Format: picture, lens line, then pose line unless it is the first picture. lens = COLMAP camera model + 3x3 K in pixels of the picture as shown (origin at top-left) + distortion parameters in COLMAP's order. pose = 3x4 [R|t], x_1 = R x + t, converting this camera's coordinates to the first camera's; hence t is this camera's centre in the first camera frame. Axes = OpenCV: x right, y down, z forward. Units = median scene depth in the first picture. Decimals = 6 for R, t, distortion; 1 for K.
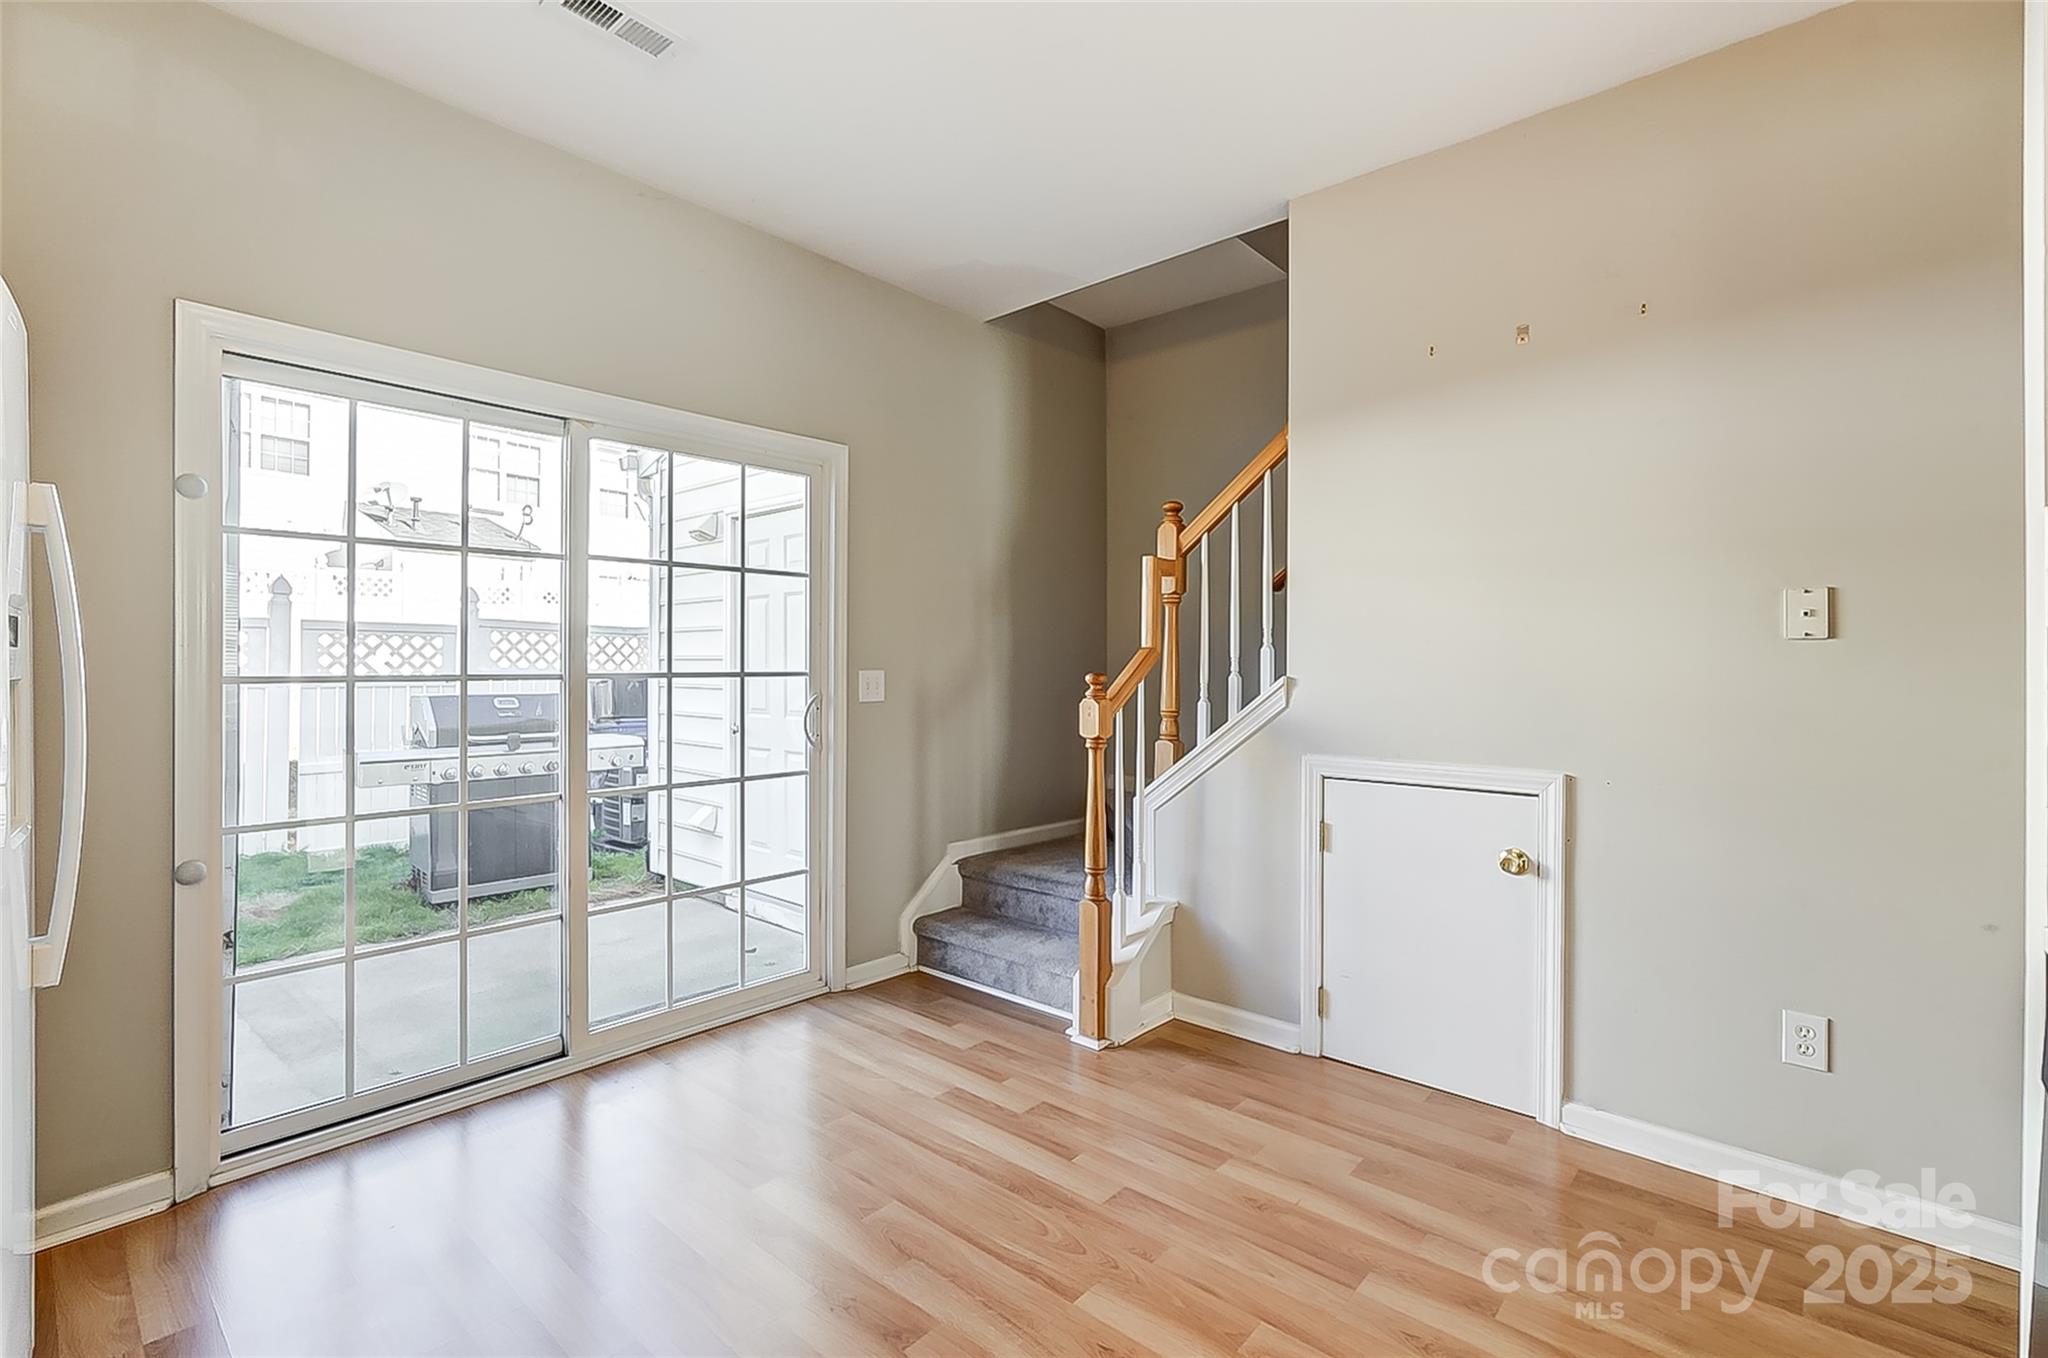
lens RADIAL K [[901.0, 0, 1024.7], [0, 901.0, 665.1], [0, 0, 1]] dist [-0.063247, 0.022168]
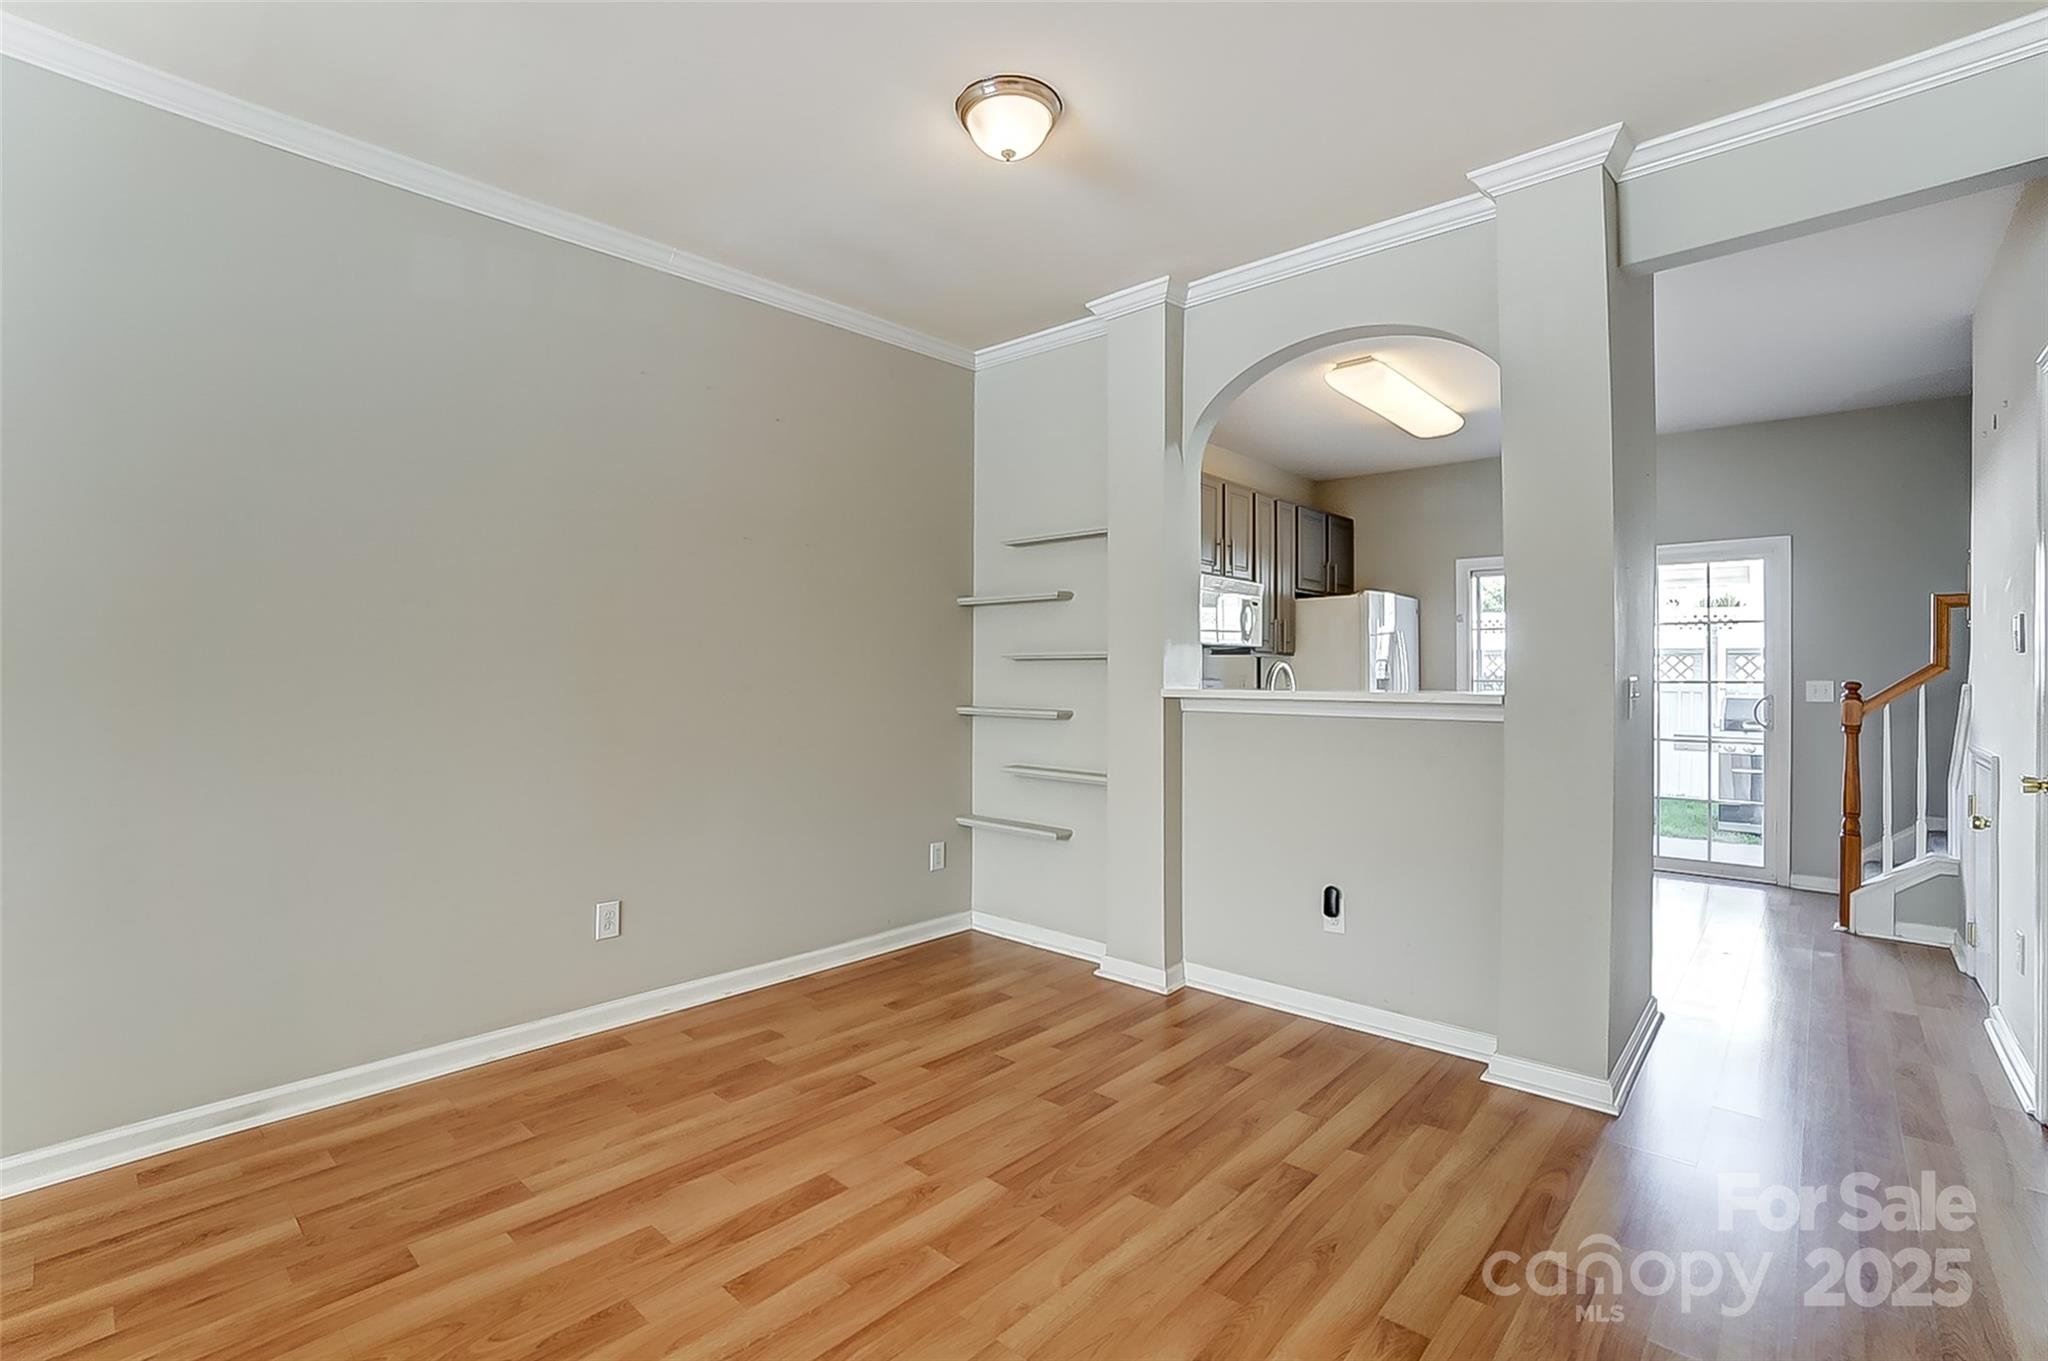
lens RADIAL K [[901.0, 0, 1024.7], [0, 901.0, 666.6], [0, 0, 1]] dist [-0.063247, 0.022168]
pose [[-0.014742, -0.012852, -0.999809, 1.328510], [-0.008965, 0.999879, -0.012721, 0.013421], [0.999851, 0.008776, -0.014855, -0.301005]]
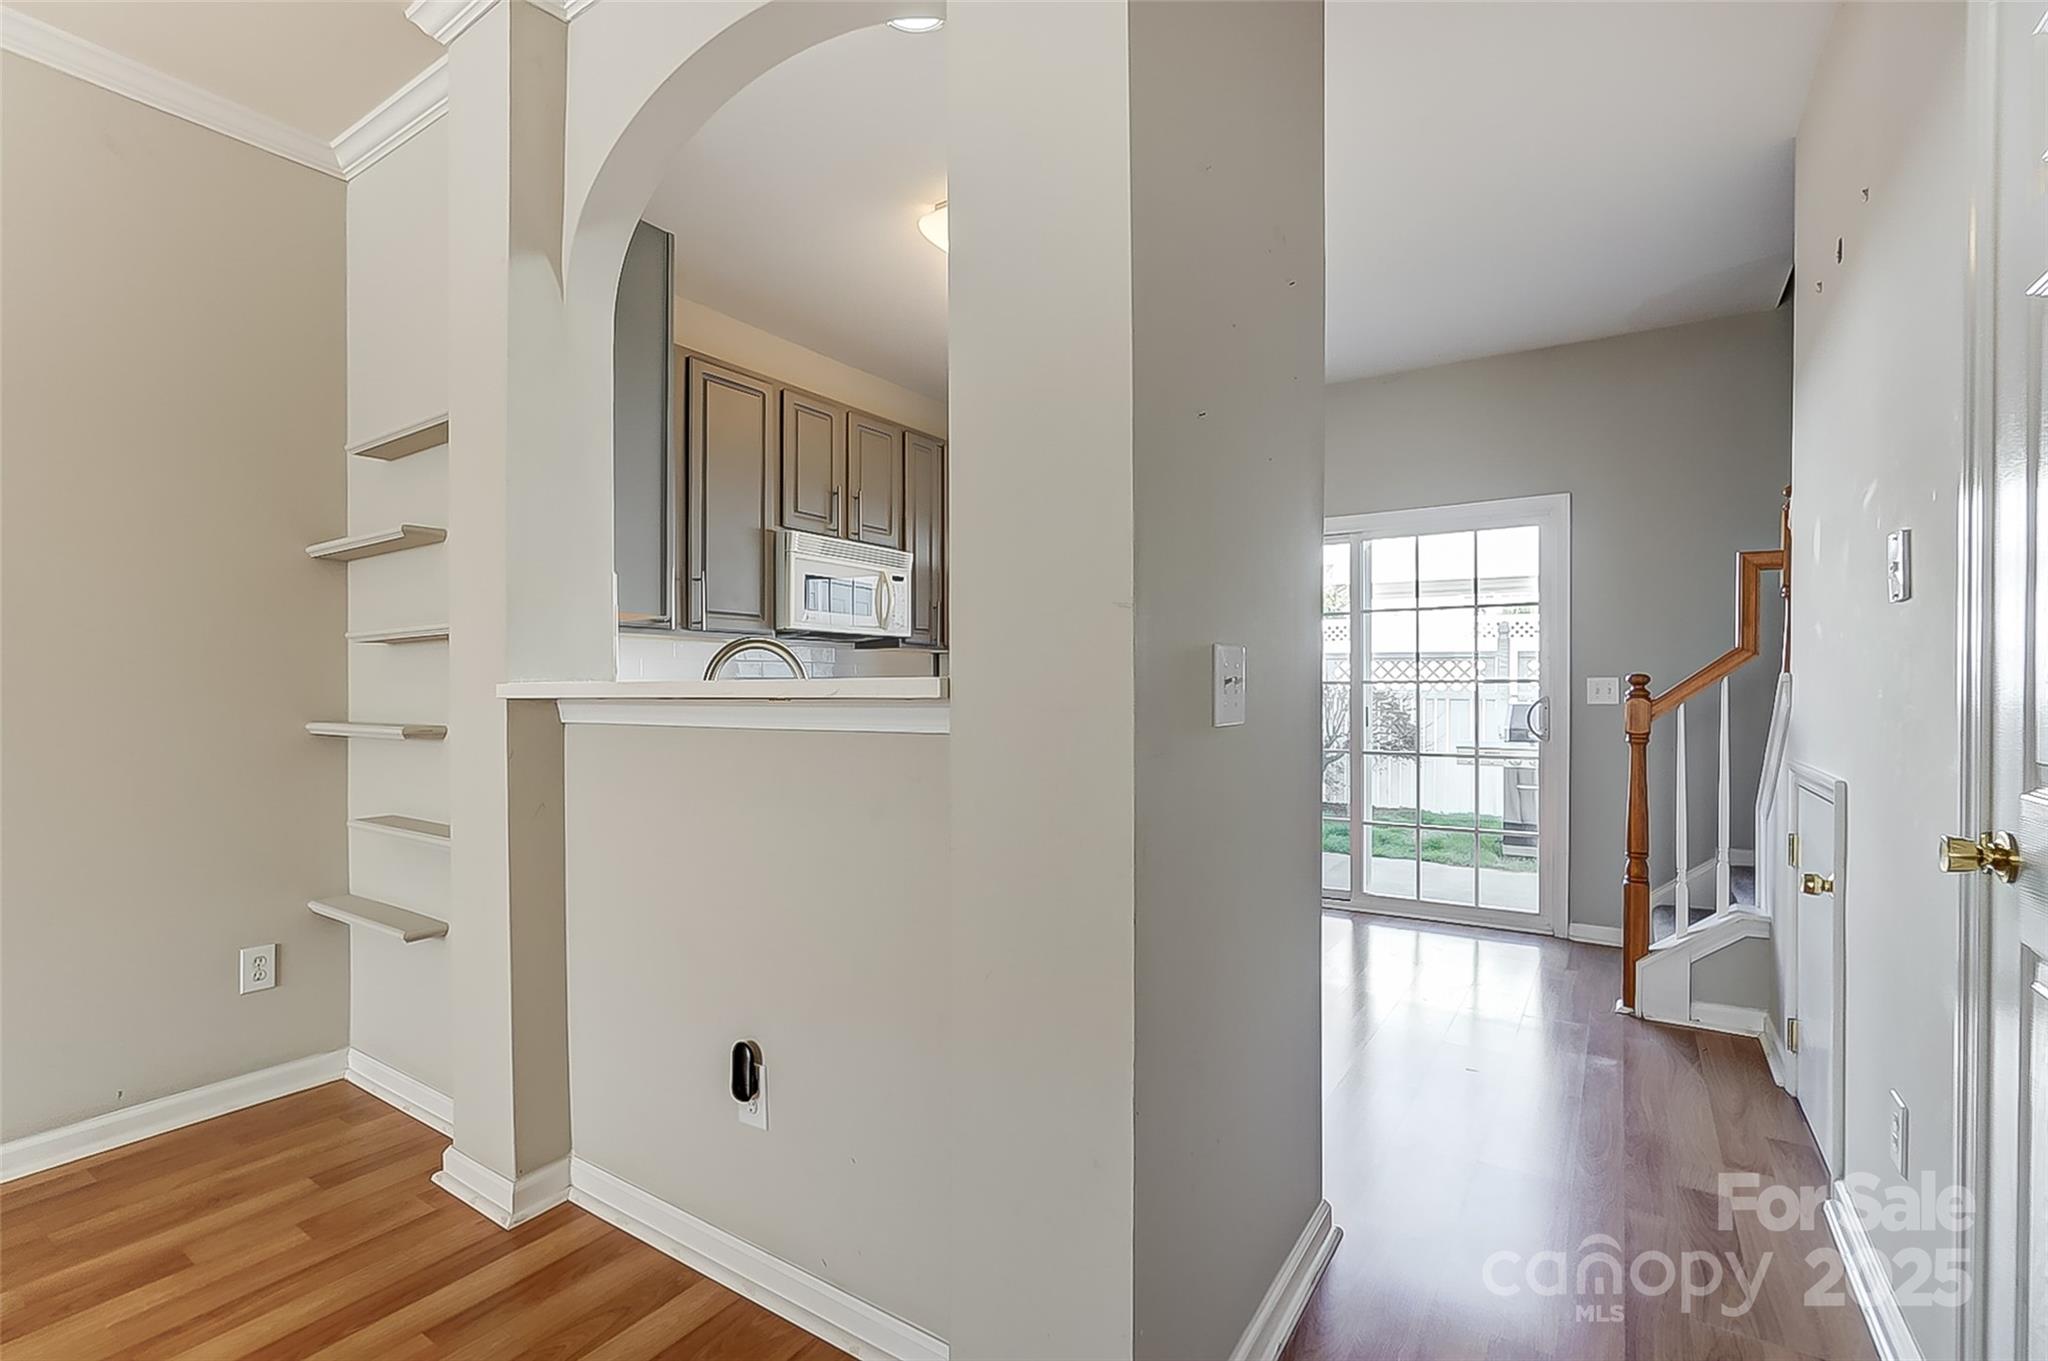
lens RADIAL K [[926.7, 0, 999.9], [0, 926.7, 692.9], [0, 0, 1]] dist [-0.043642, 0.023980]
pose [[0.131752, -0.001328, -0.991282, 0.937768], [-0.000772, 0.999999, -0.001442, 0.029910], [0.991282, 0.000955, 0.131751, 0.069720]]
